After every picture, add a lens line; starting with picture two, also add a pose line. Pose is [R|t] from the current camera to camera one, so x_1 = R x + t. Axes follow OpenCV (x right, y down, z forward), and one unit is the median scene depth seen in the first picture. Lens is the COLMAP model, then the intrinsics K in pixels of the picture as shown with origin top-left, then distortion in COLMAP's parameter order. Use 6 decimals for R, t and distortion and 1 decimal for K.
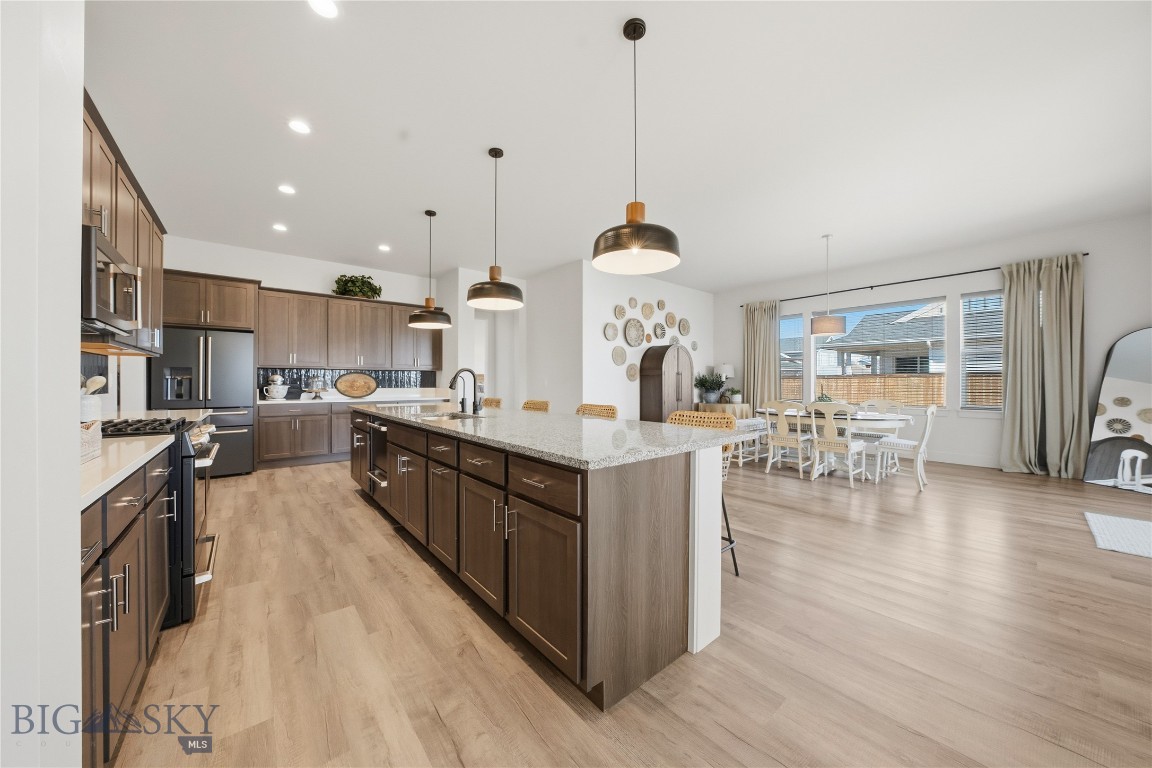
lens RADIAL K [[391.6, 0, 576.0], [0, 391.6, 384.0], [0, 0, 1]] dist [-0.022102, 0.000074]
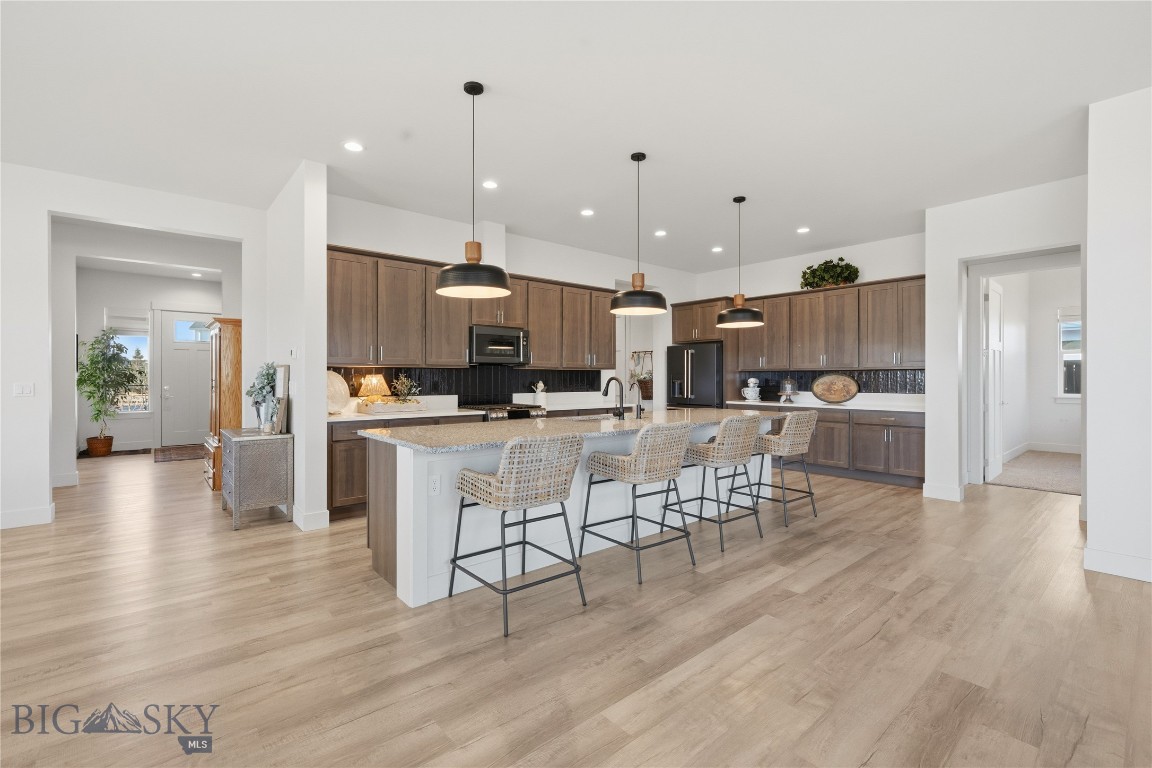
lens RADIAL K [[508.3, 0, 576.0], [0, 508.3, 384.0], [0, 0, 1]] dist [-0.017534, -0.000057]
pose [[0.008305, 0.011735, -0.999897, 0.587063], [-0.003625, 0.999925, 0.011705, -0.019277], [0.999959, 0.003527, 0.008347, 0.454525]]
